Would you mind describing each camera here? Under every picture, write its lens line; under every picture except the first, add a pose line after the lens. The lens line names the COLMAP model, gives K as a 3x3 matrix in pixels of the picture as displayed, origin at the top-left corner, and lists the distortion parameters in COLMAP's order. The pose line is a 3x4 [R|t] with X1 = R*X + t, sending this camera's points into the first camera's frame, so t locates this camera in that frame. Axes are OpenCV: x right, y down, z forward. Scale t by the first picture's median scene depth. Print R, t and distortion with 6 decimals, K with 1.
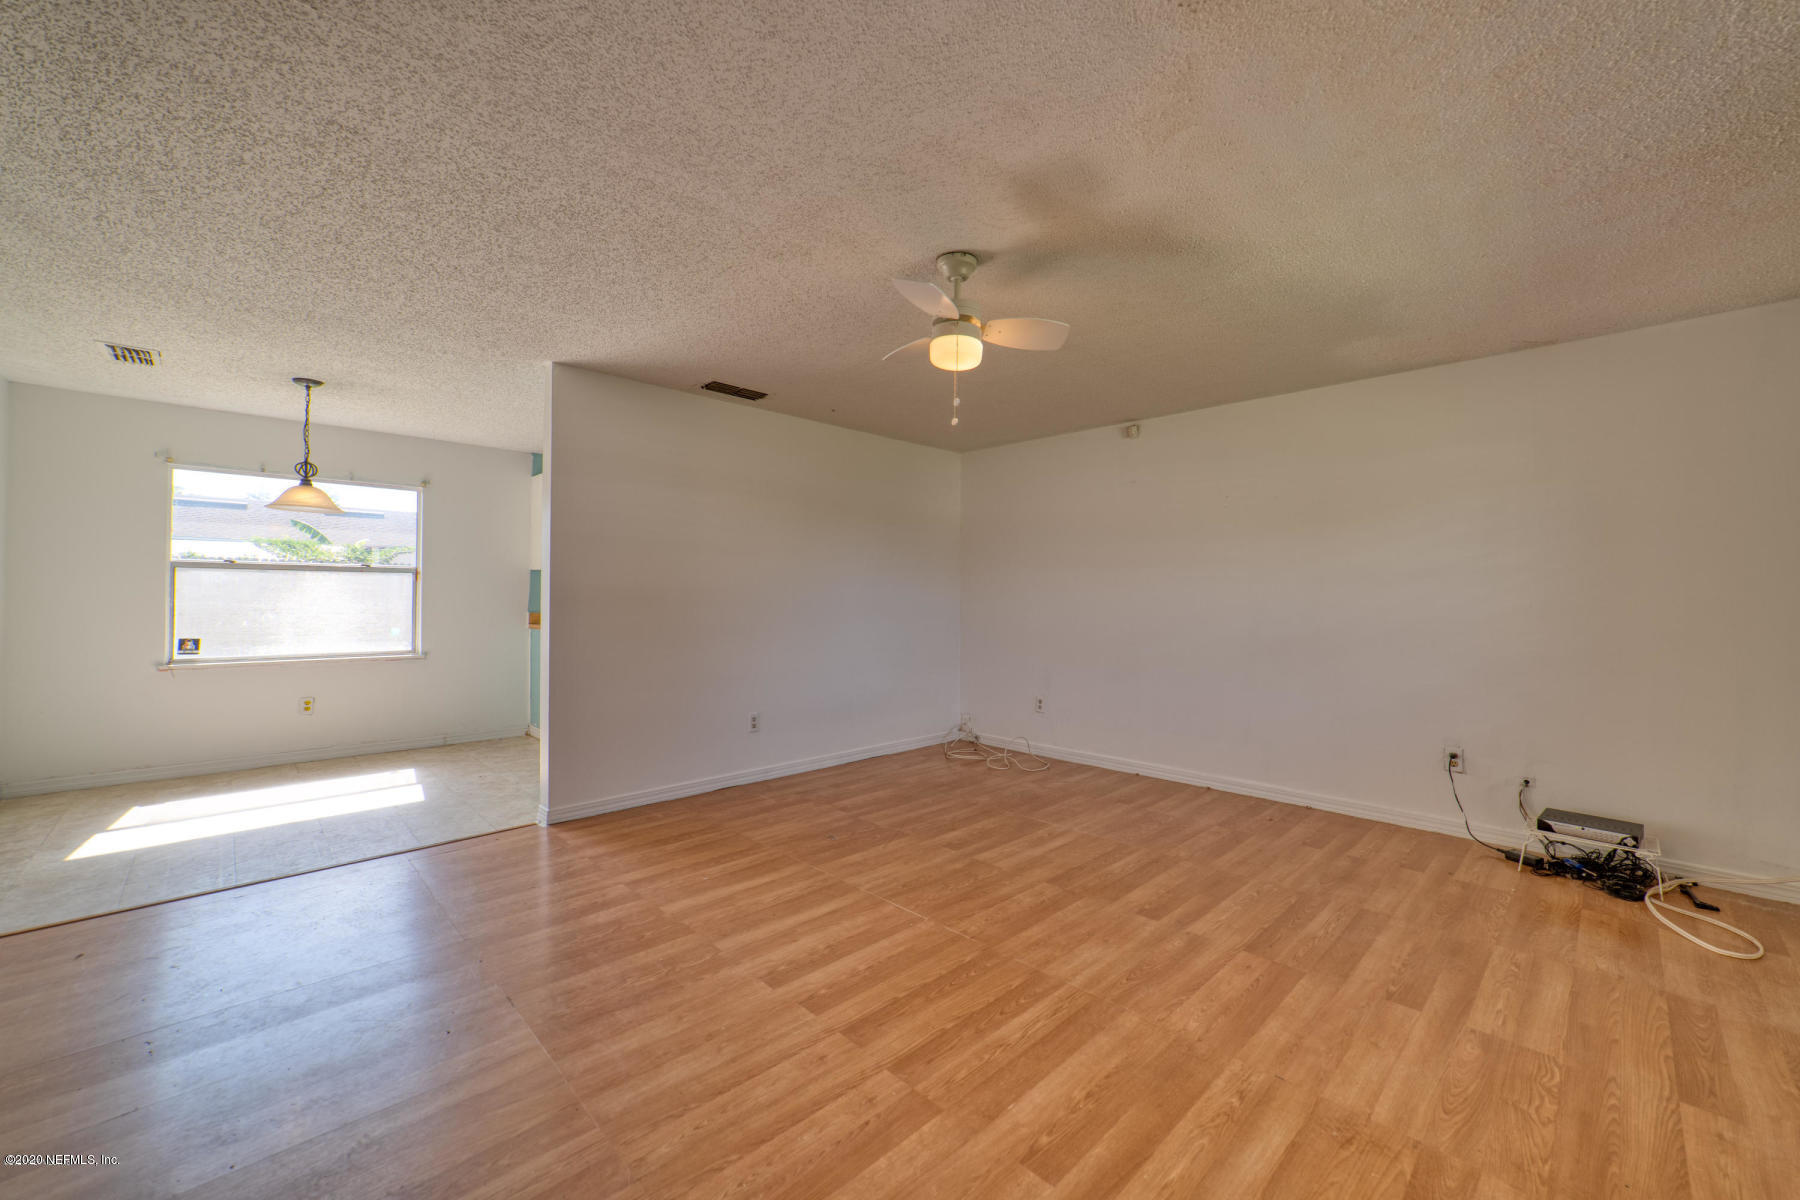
lens RADIAL K [[690.9, 0, 887.7], [0, 690.9, 592.6], [0, 0, 1]] dist [0.011426, 0.001010]
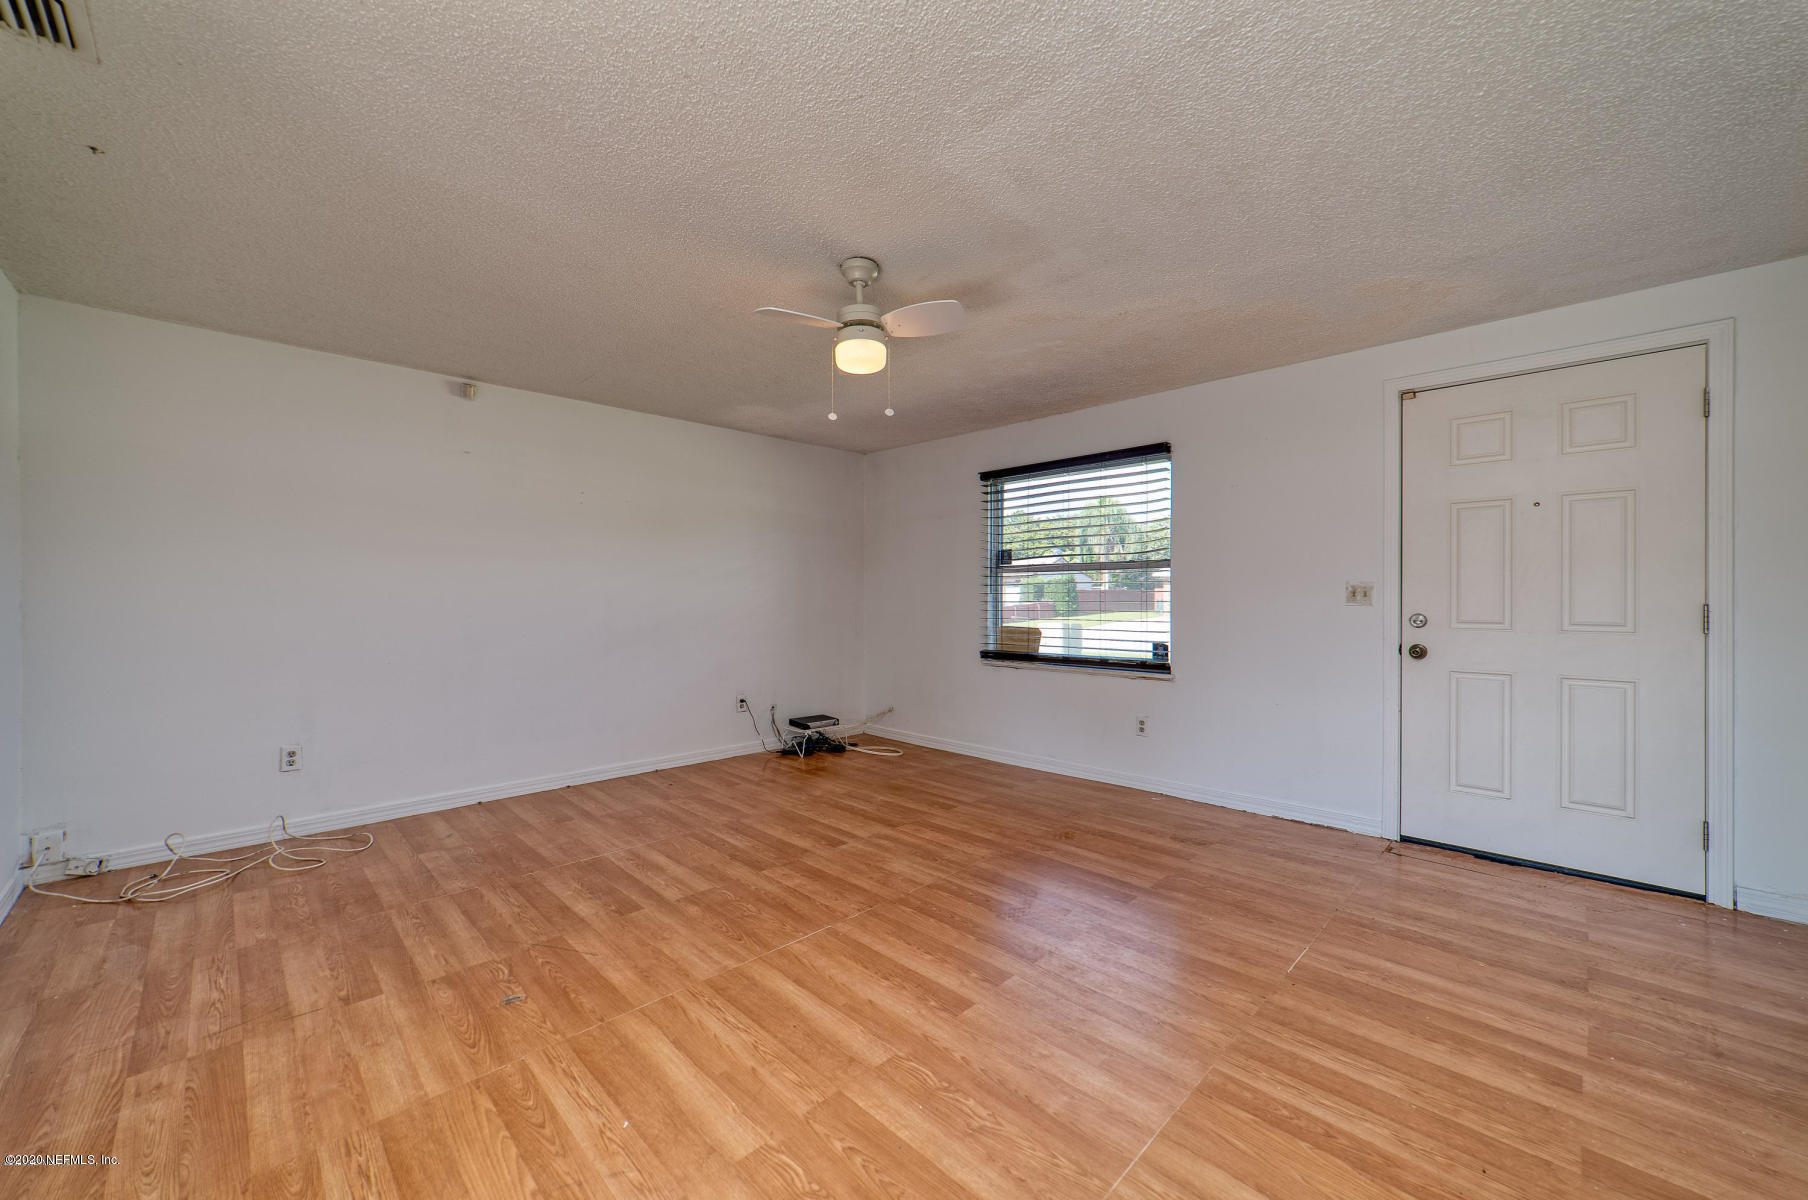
lens RADIAL K [[694.0, 0, 901.6], [0, 694.0, 607.9], [0, 0, 1]] dist [0.011426, 0.001010]
pose [[-0.025117, -0.013714, 0.999590, -0.841746], [-0.019615, 0.999720, 0.013223, 0.005829], [-0.999492, -0.019274, -0.025379, 0.850784]]
